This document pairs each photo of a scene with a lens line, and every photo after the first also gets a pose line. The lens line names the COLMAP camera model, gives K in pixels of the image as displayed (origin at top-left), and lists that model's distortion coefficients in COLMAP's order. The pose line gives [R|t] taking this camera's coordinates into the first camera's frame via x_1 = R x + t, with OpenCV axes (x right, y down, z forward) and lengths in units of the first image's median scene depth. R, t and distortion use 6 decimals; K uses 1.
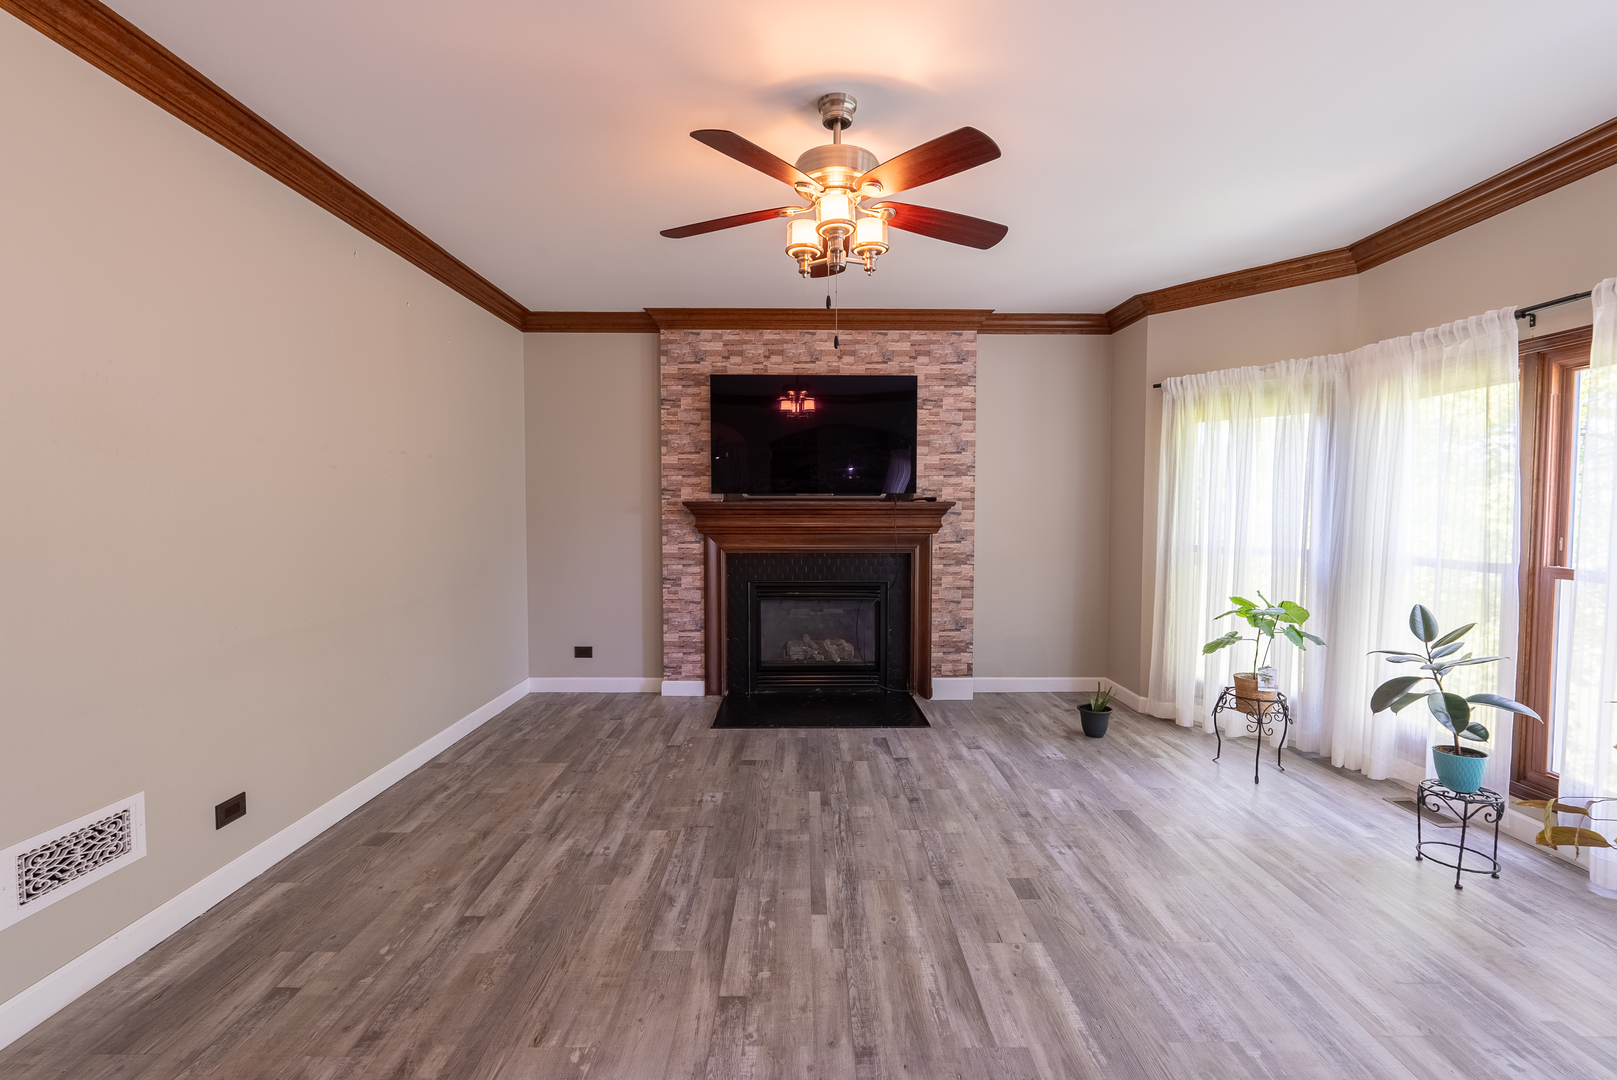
lens RADIAL K [[716.9, 0, 810.3], [0, 716.9, 541.8], [0, 0, 1]] dist [-0.011661, 0.002208]
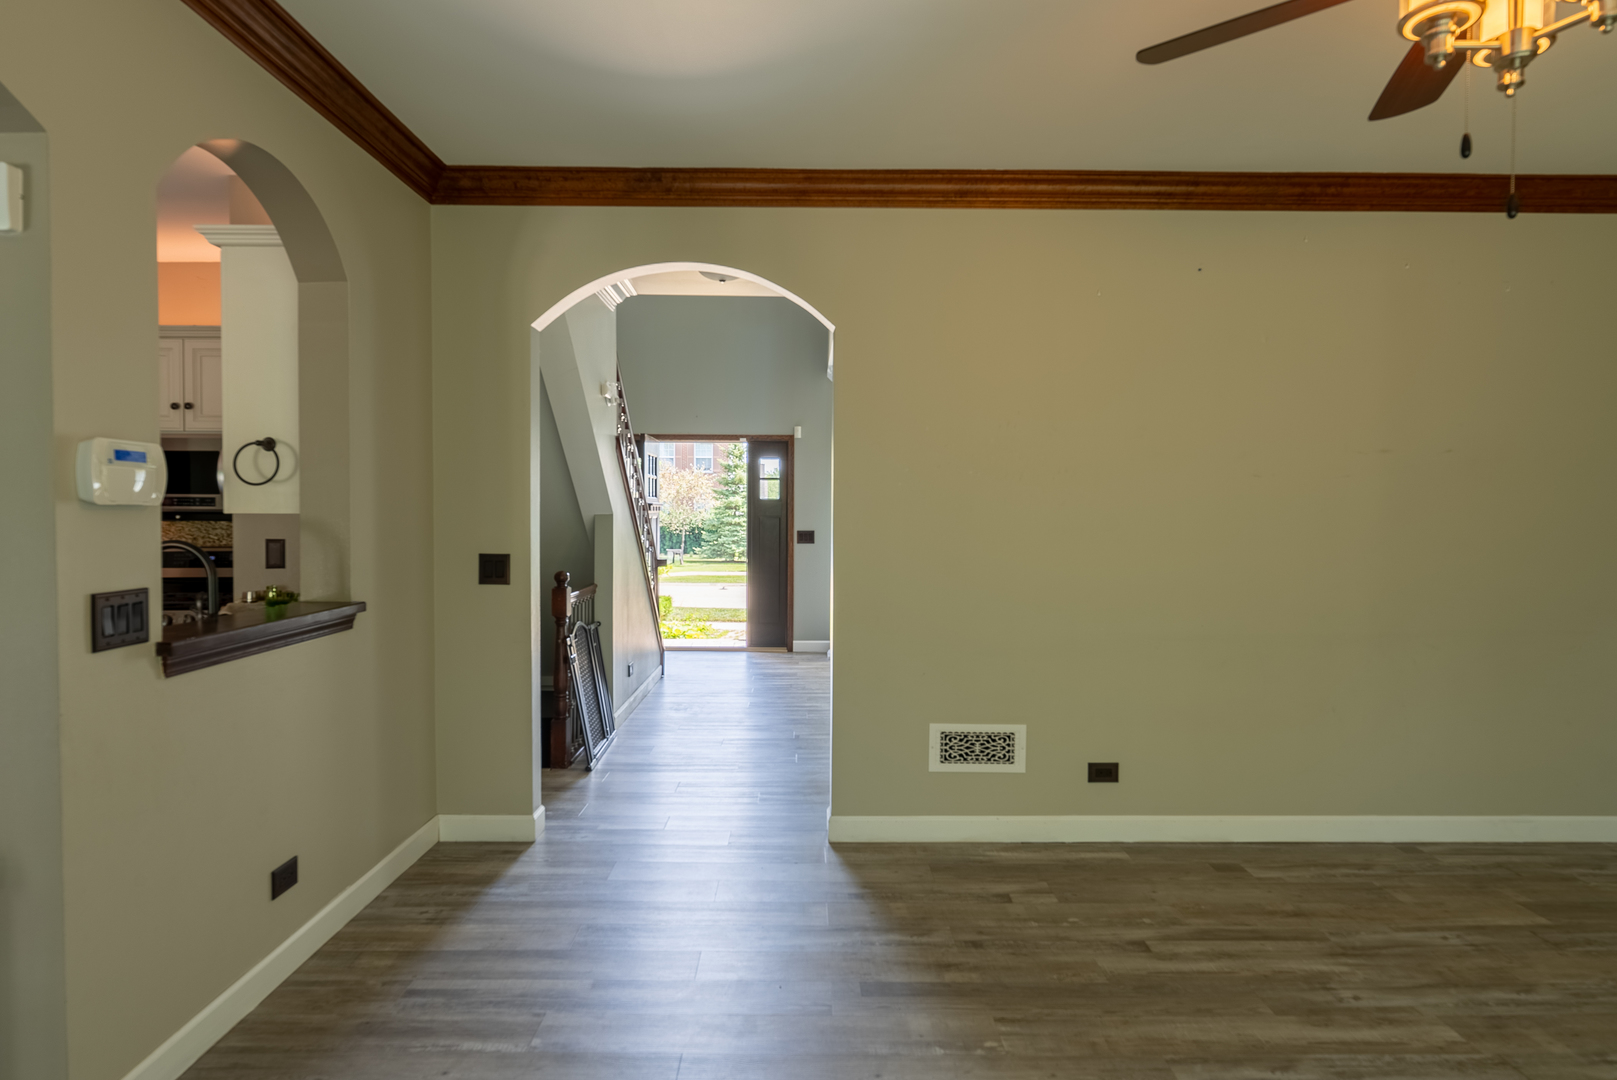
lens RADIAL K [[913.3, 0, 808.2], [0, 913.3, 536.3], [0, 0, 1]] dist [-0.002533, -0.001241]
pose [[-0.003904, 0.024605, -0.999690, 0.453013], [-0.051710, 0.998355, 0.024774, -0.018107], [0.998655, 0.051791, -0.002625, 0.319625]]
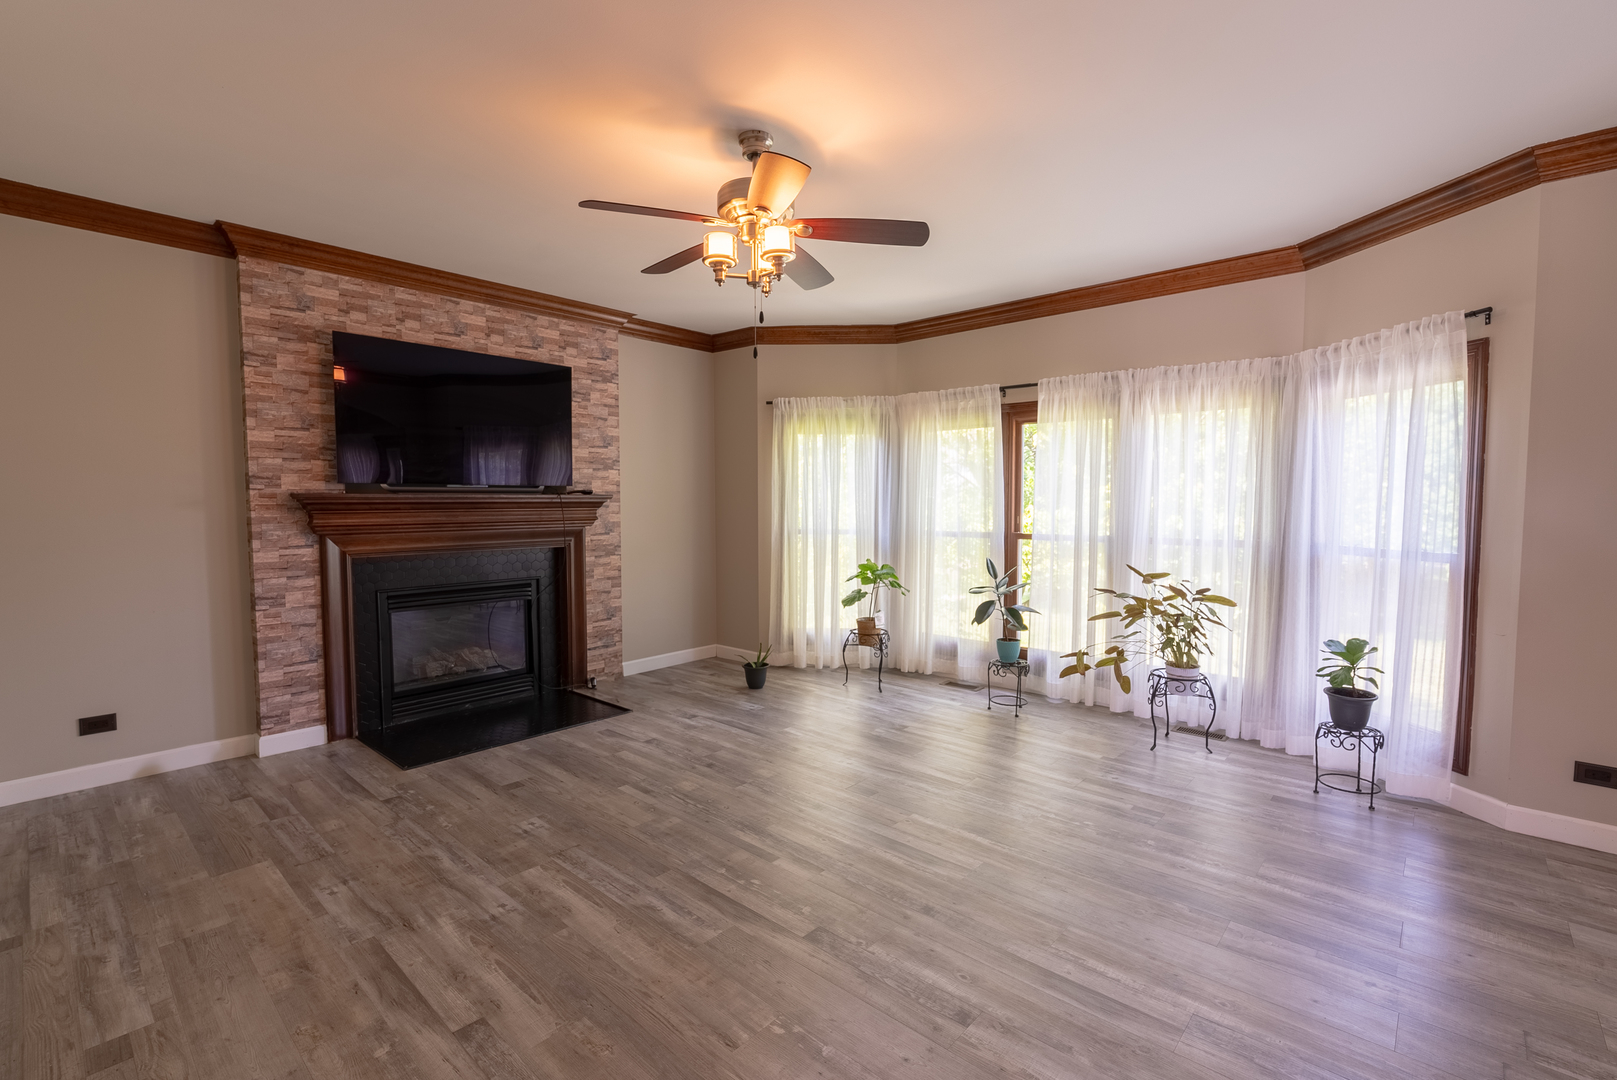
lens RADIAL K [[716.9, 0, 813.6], [0, 716.9, 541.7], [0, 0, 1]] dist [-0.011661, 0.002208]
pose [[0.673255, -0.044678, 0.738060, -0.472447], [0.036490, 0.998964, 0.027186, -0.007163], [-0.738510, 0.008629, 0.674187, 0.116013]]
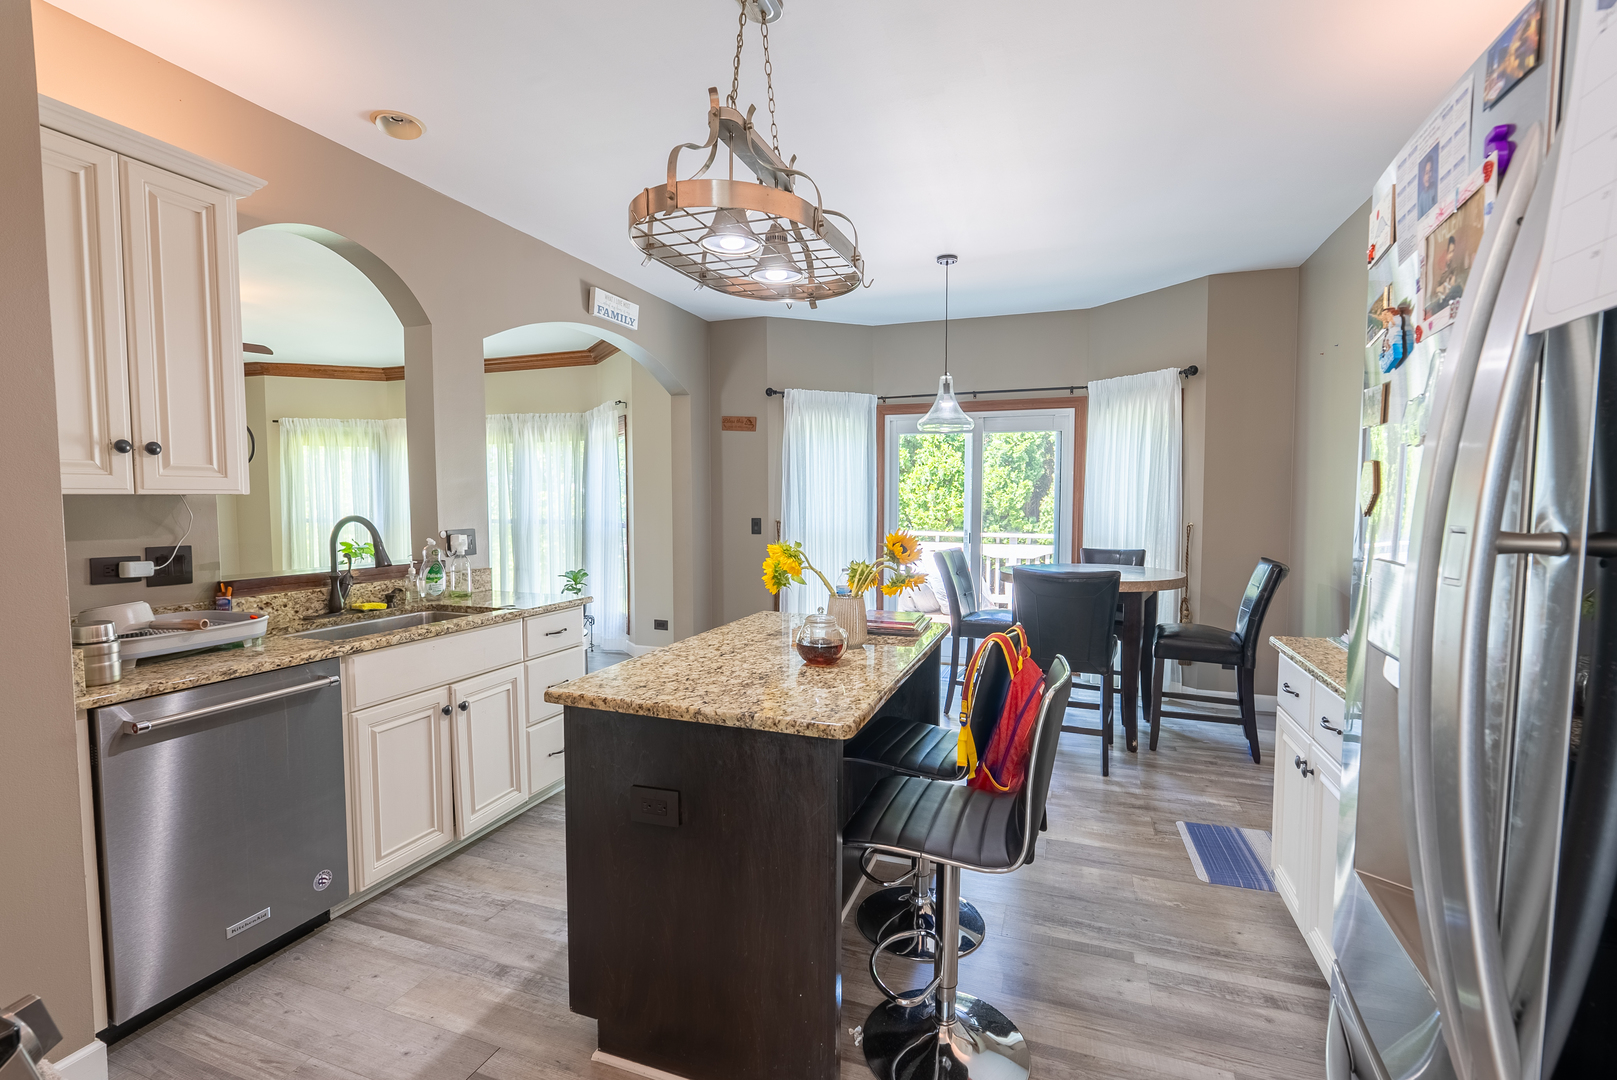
lens RADIAL K [[716.9, 0, 807.8], [0, 716.9, 544.3], [0, 0, 1]] dist [-0.011661, 0.002208]
pose [[0.352339, -0.053763, 0.934327, -0.735042], [0.042882, 0.998227, 0.041269, 0.056640], [-0.934890, 0.025525, 0.354020, -0.833030]]
